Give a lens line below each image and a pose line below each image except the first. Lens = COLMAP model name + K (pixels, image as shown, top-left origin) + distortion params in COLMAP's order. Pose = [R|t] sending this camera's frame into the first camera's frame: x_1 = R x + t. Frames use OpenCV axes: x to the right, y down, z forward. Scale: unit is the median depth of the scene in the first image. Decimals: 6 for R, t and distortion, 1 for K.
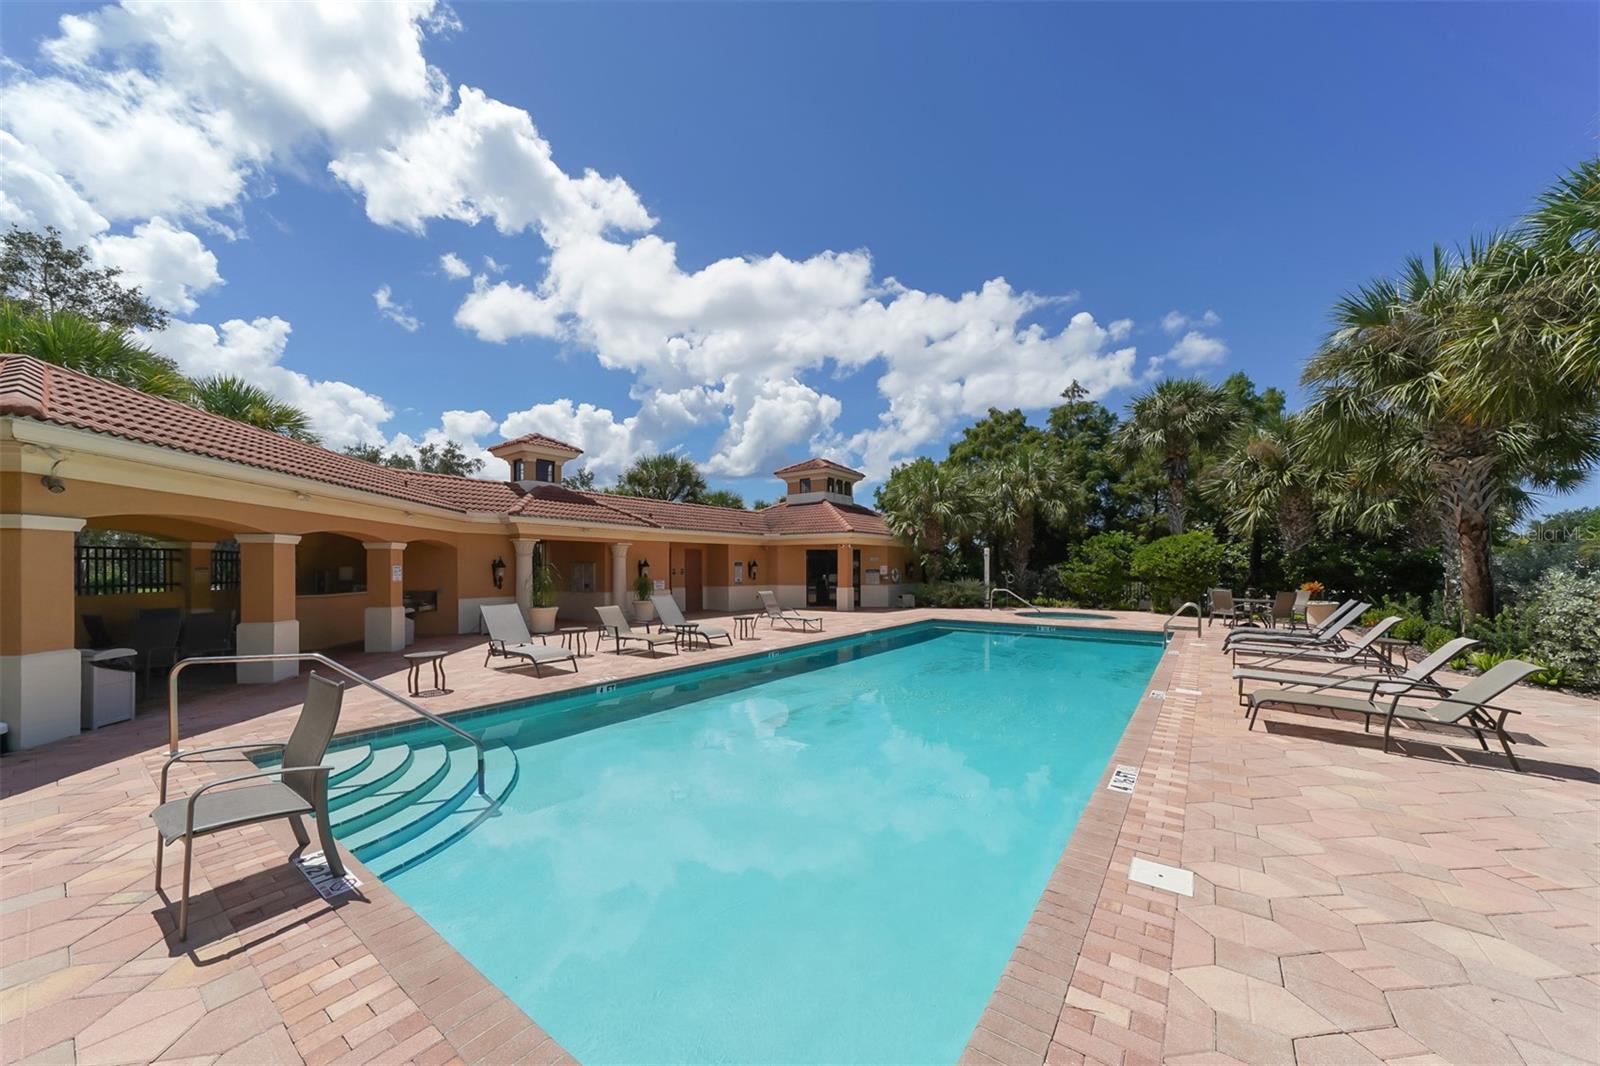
lens RADIAL K [[555.9, 0, 801.1], [0, 555.9, 586.4], [0, 0, 1]] dist [0.000263, -0.015494]
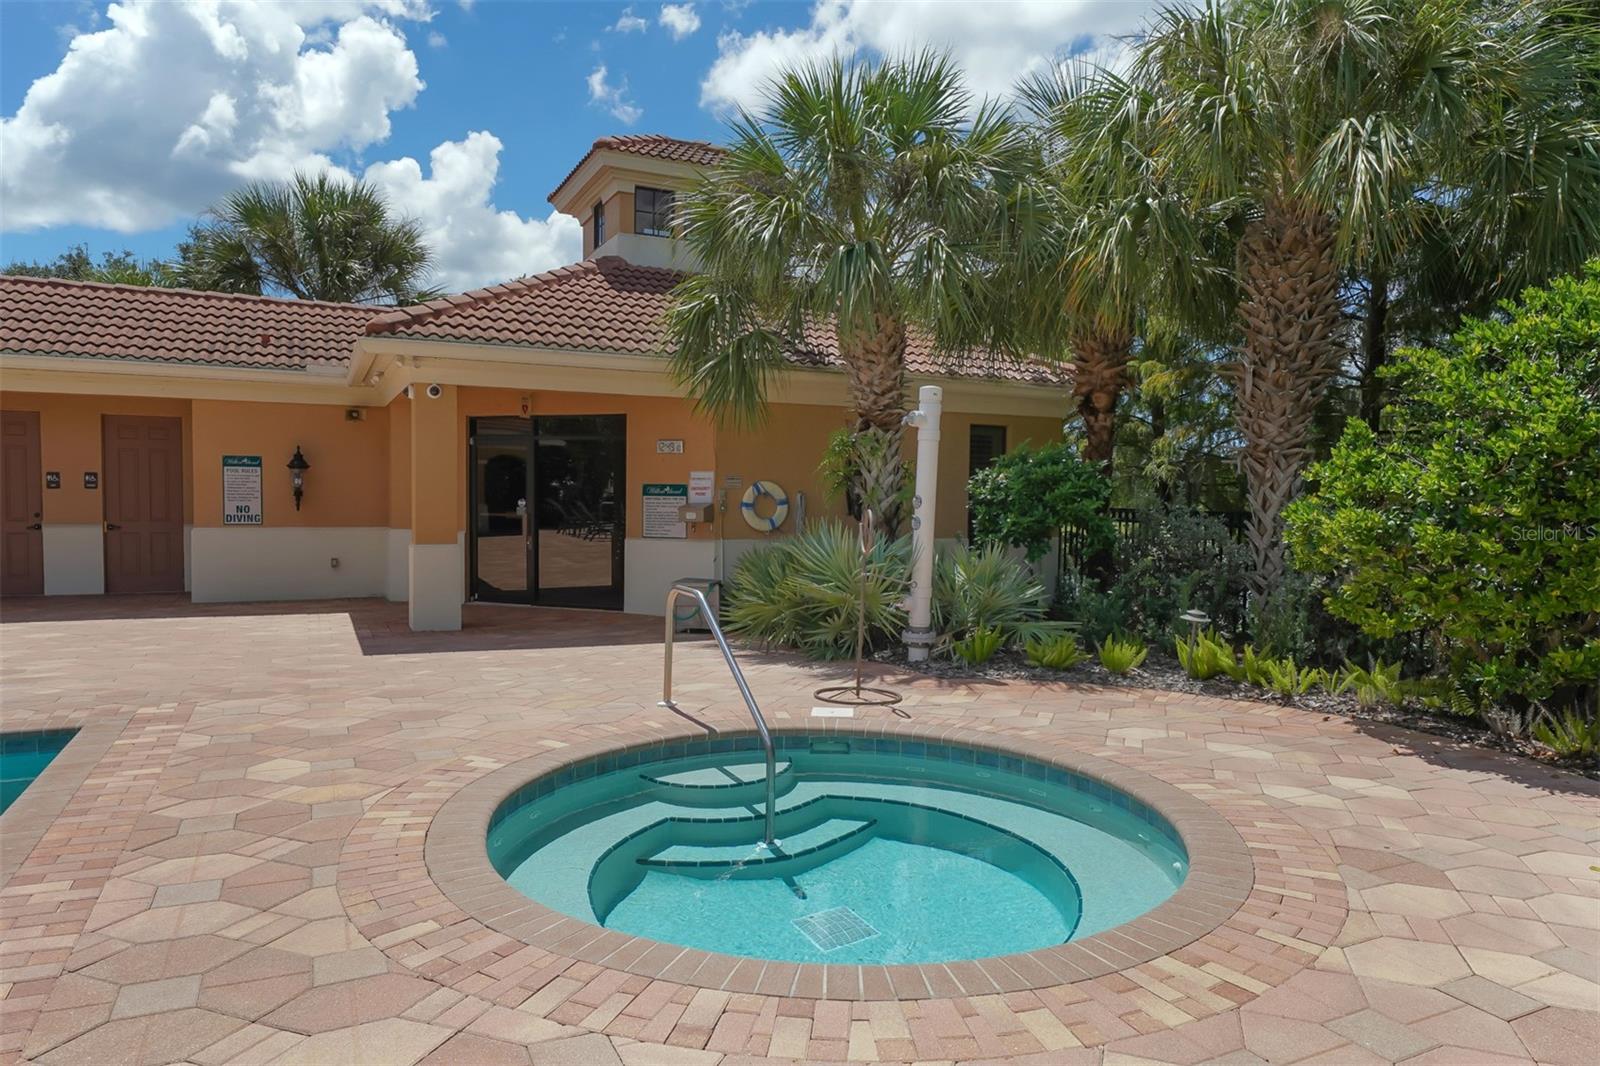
lens RADIAL K [[935.9, 0, 844.4], [0, 935.9, 533.0], [0, 0, 1]] dist [0.114151, -0.131266]
pose [[0.885334, 0.040626, -0.463178, 0.077652], [-0.036635, 0.999173, 0.017614, -0.003238], [0.463510, 0.001374, 0.886090, 0.106122]]
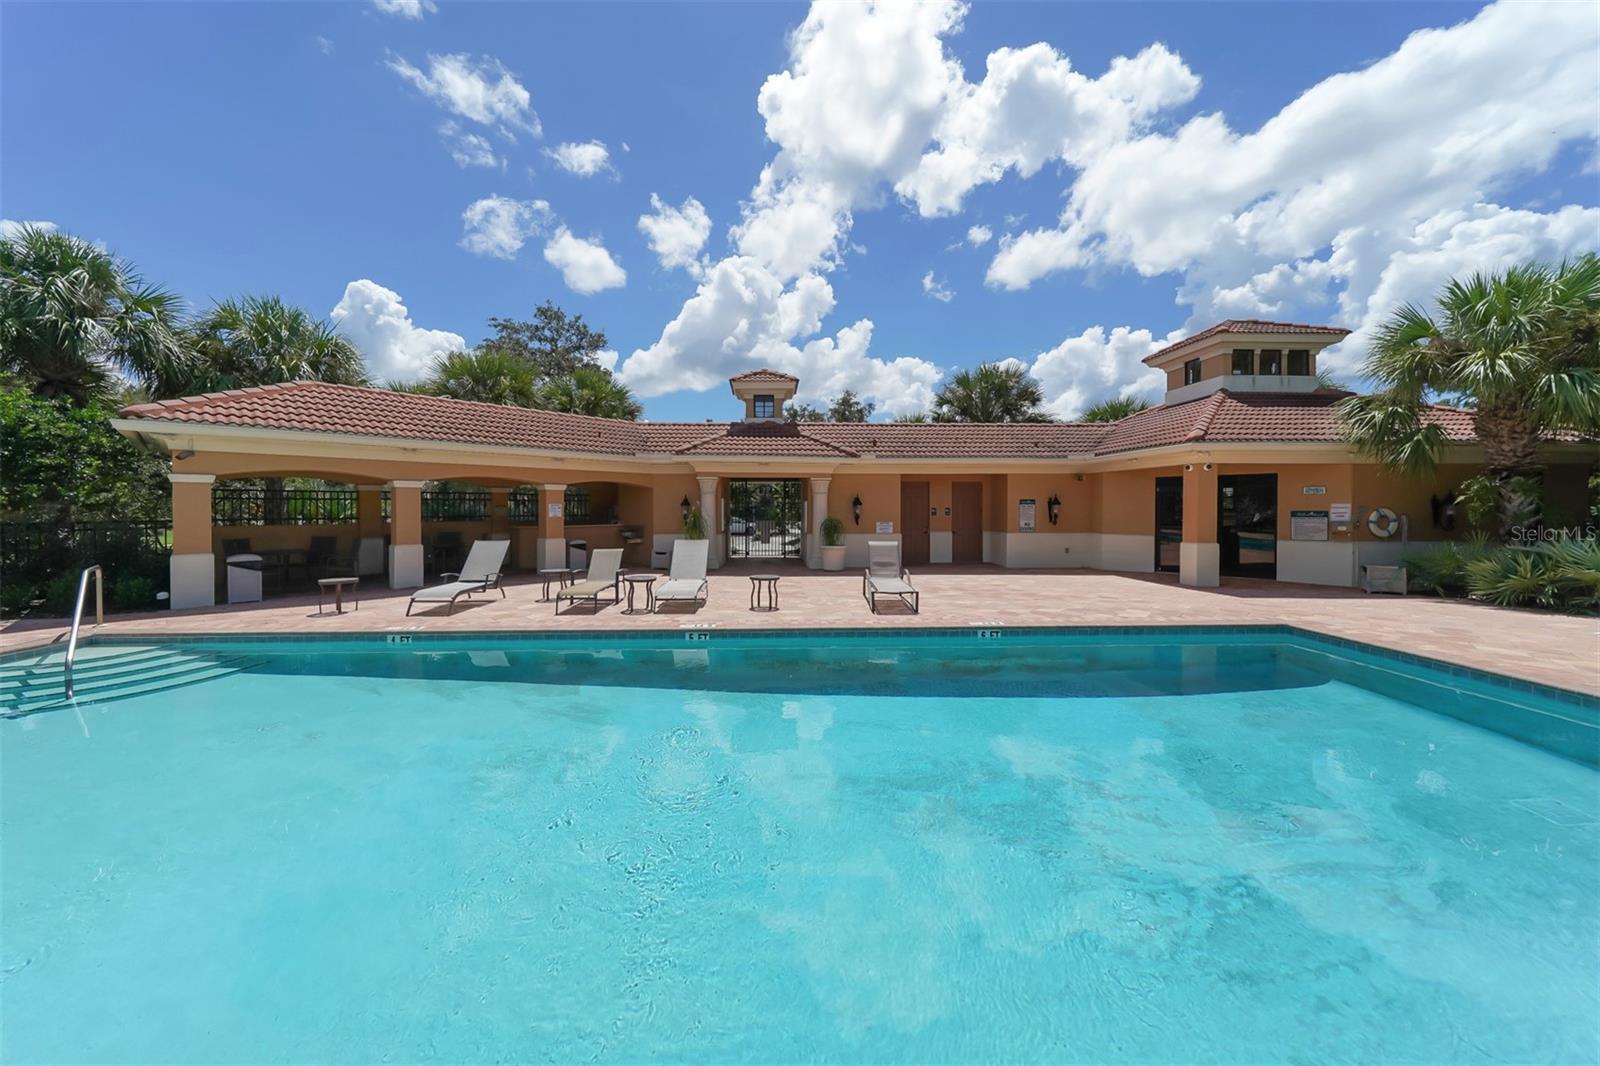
lens RADIAL K [[532.4, 0, 800.0], [0, 532.4, 533.0], [0, 0, 1]] dist [0.021005, -0.009181]
pose [[0.601503, 0.048563, -0.797393, 0.045756], [-0.030026, 0.998820, 0.038181, -0.002846], [0.798306, 0.000977, 0.602251, 0.059722]]
